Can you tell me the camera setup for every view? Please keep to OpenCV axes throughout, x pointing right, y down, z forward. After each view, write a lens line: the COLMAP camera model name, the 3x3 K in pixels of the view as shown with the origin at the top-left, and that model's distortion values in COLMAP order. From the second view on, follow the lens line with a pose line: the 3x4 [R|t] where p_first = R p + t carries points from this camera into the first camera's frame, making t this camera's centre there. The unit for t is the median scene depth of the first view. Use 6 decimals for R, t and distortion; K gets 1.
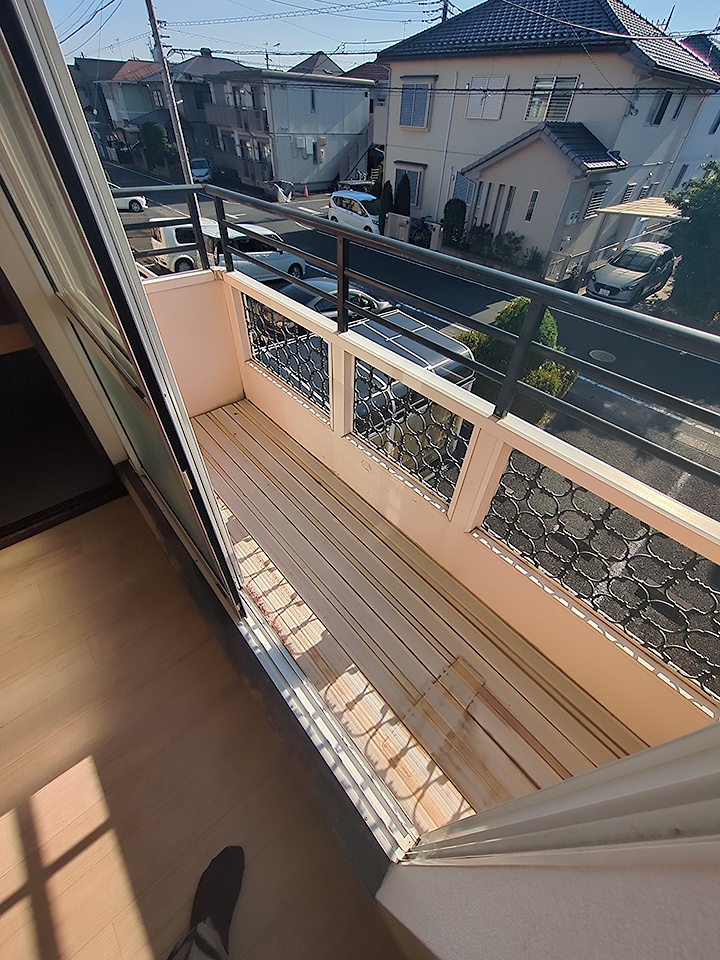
lens RADIAL K [[376.5, 0, 358.7], [0, 376.5, 483.2], [0, 0, 1]] dist [-0.005245, 0.000922]
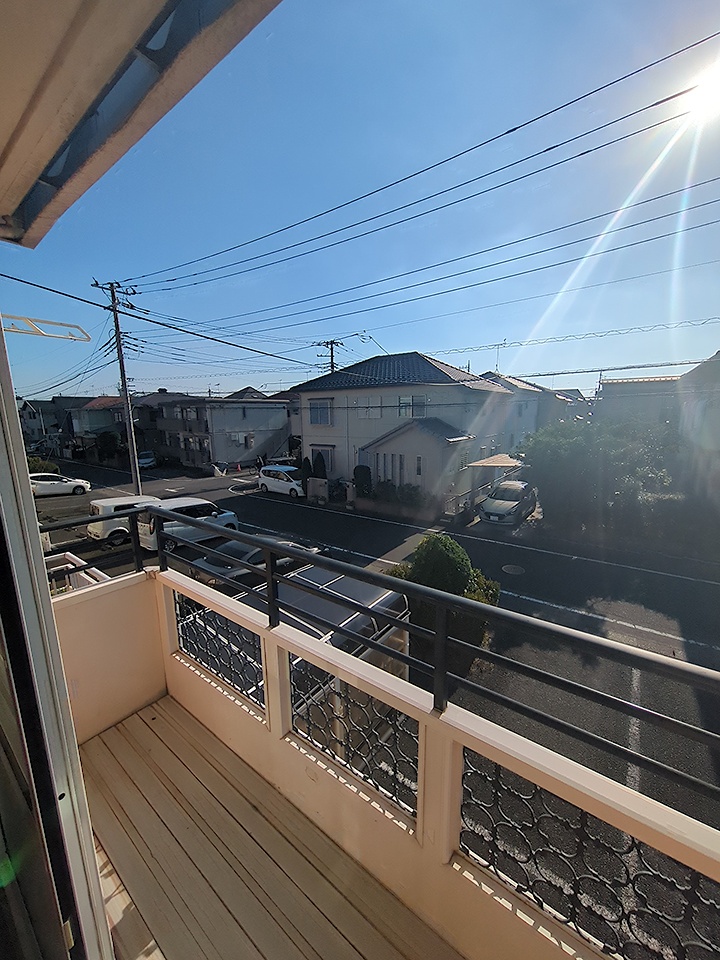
lens RADIAL K [[376.5, 0, 358.3], [0, 376.5, 481.3], [0, 0, 1]] dist [-0.005245, 0.000922]
pose [[0.978348, -0.081425, 0.190275, 0.002307], [0.174687, 0.817911, -0.548184, -0.015549], [-0.110992, 0.569554, 0.814426, -0.011502]]
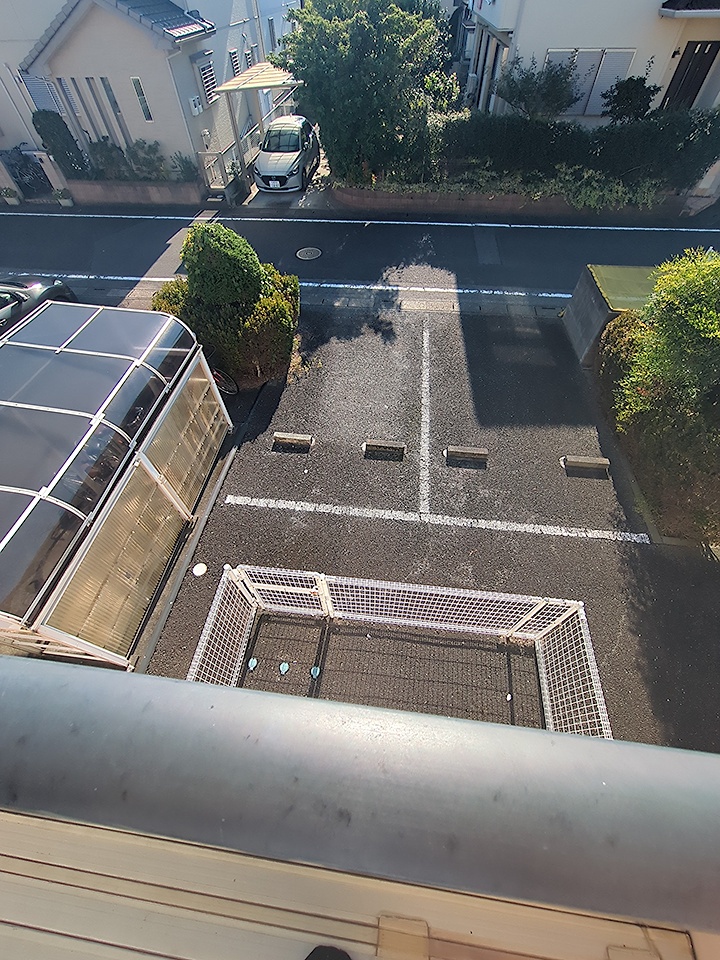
lens RADIAL K [[376.5, 0, 359.6], [0, 376.5, 482.8], [0, 0, 1]] dist [-0.005245, 0.000922]
pose [[0.739900, -0.567978, 0.360484, 0.045330], [0.501187, 0.822859, 0.267798, -0.035684], [-0.448731, -0.017474, 0.893496, 0.045960]]
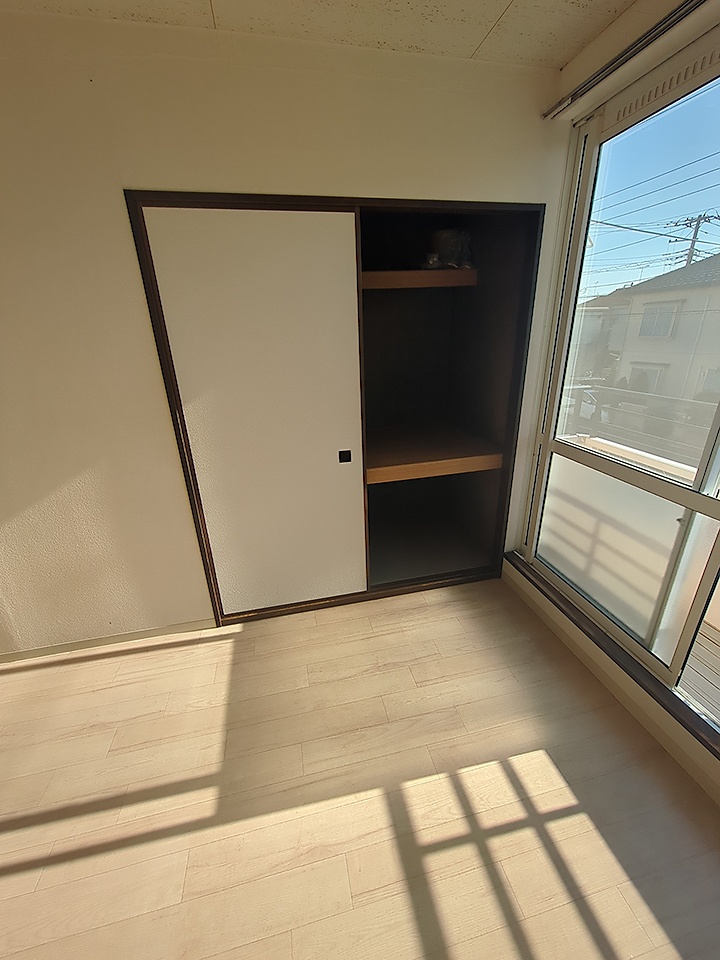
lens RADIAL K [[376.5, 0, 357.0], [0, 376.5, 481.3], [0, 0, 1]] dist [-0.005245, 0.000922]
pose [[0.876351, 0.121860, -0.466004, -0.070090], [-0.296603, 0.898813, -0.322742, 0.044319], [0.379521, 0.421054, 0.823819, -0.063458]]
